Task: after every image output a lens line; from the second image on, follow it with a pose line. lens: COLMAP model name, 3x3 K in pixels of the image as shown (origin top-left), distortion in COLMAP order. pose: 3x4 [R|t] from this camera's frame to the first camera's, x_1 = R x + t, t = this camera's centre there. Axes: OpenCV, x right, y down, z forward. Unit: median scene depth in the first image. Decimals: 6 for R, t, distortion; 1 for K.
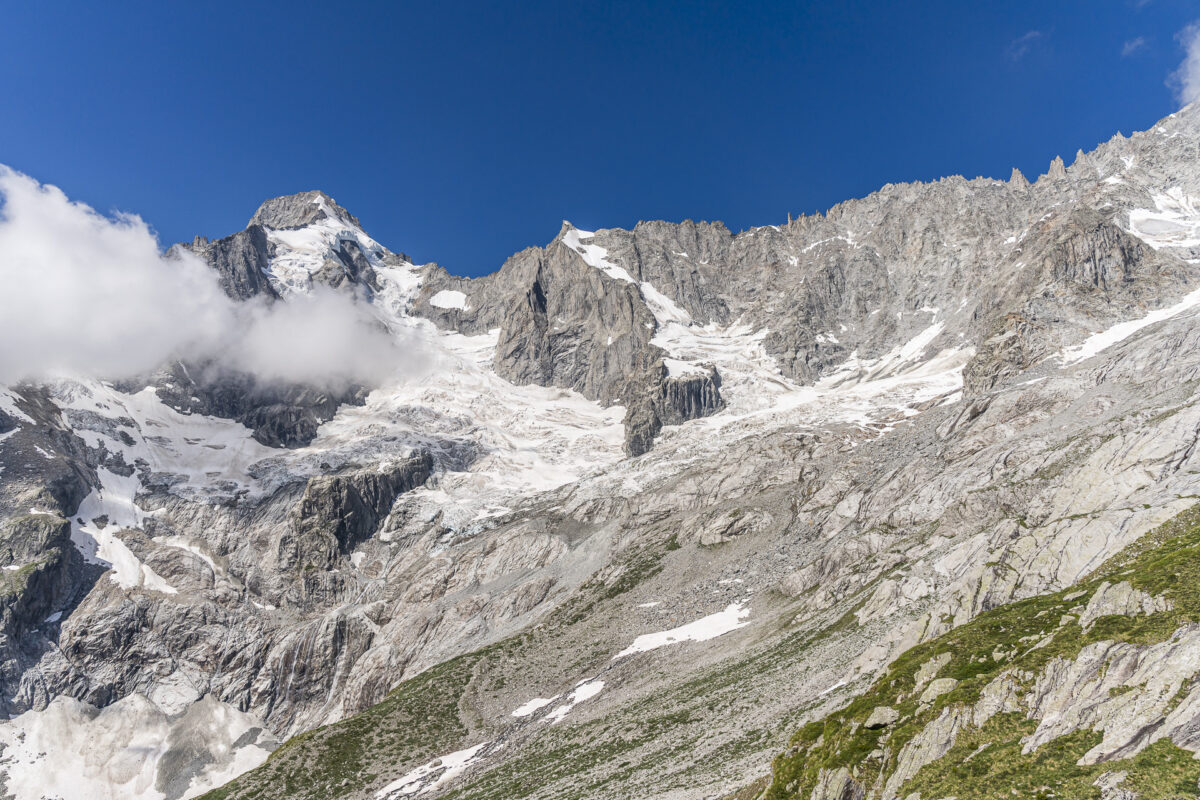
lens RADIAL K [[804.2, 0, 601.2], [0, 804.2, 406.1], [0, 0, 1]] dist [-0.019904, 0.012597]
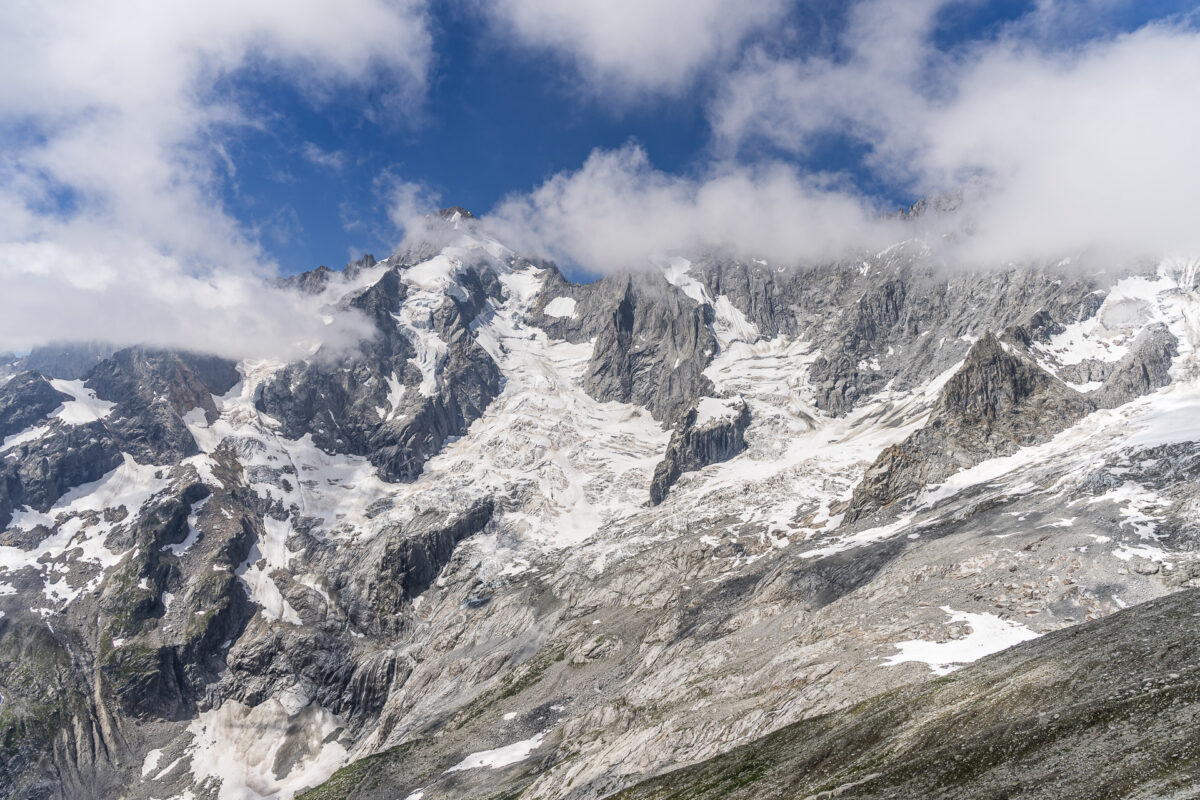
lens RADIAL K [[804.2, 0, 598.5], [0, 804.2, 403.6], [0, 0, 1]] dist [-0.019904, 0.012597]
pose [[0.961941, -0.008201, -0.273135, 0.272766], [0.045171, 0.990570, 0.129344, -0.226651], [0.269499, -0.136759, 0.953240, -0.142316]]
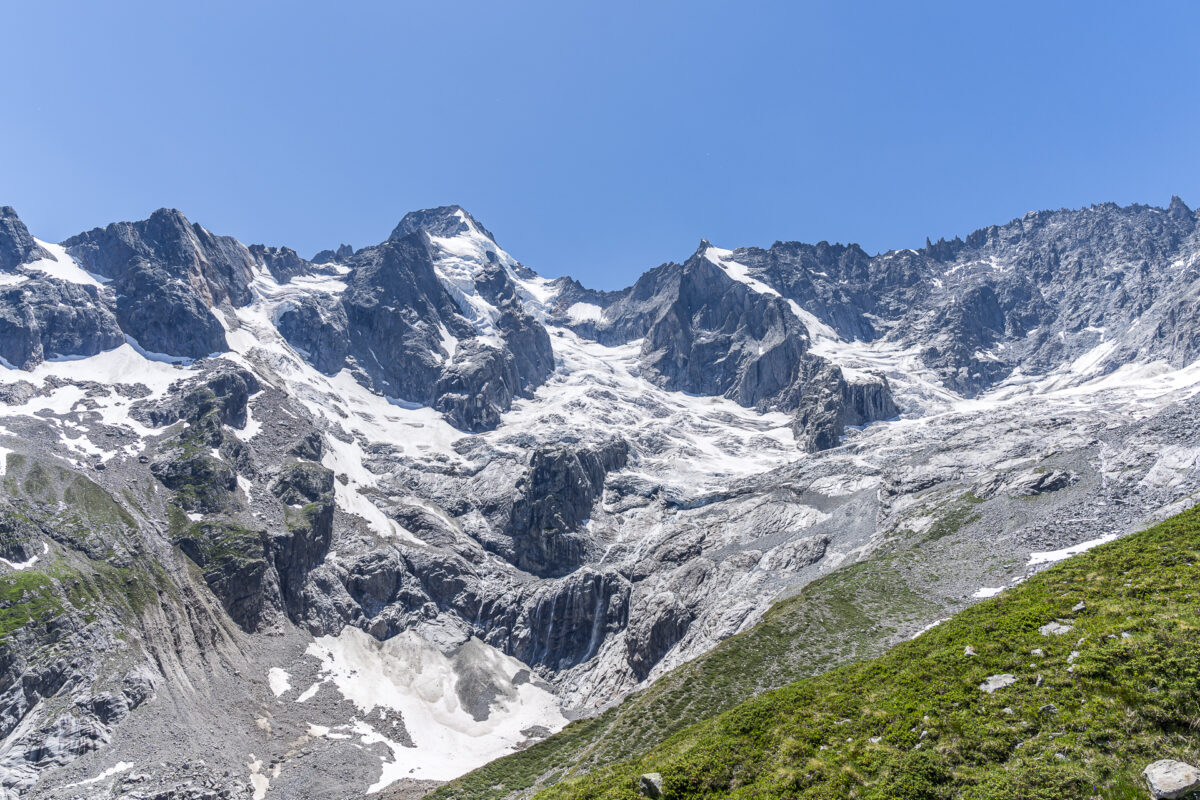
lens RADIAL K [[804.2, 0, 596.3], [0, 804.2, 408.3], [0, 0, 1]] dist [-0.019904, 0.012597]
pose [[0.997034, 0.042994, -0.063840, -0.166614], [-0.046094, 0.997788, -0.047892, 0.063322], [0.061640, 0.050693, 0.996810, -0.029876]]
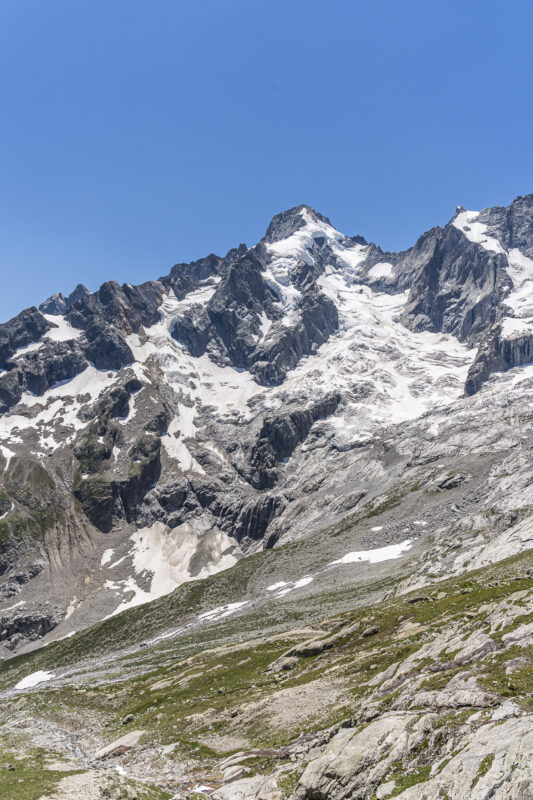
lens RADIAL K [[536.1, 0, 266.8], [0, 536.1, 401.4], [0, 0, 1]] dist [-0.019904, 0.012597]
pose [[0.878857, 0.014655, -0.476861, 0.177026], [0.073050, 0.983608, 0.164862, -0.111542], [0.471460, -0.179725, 0.863380, -0.056490]]
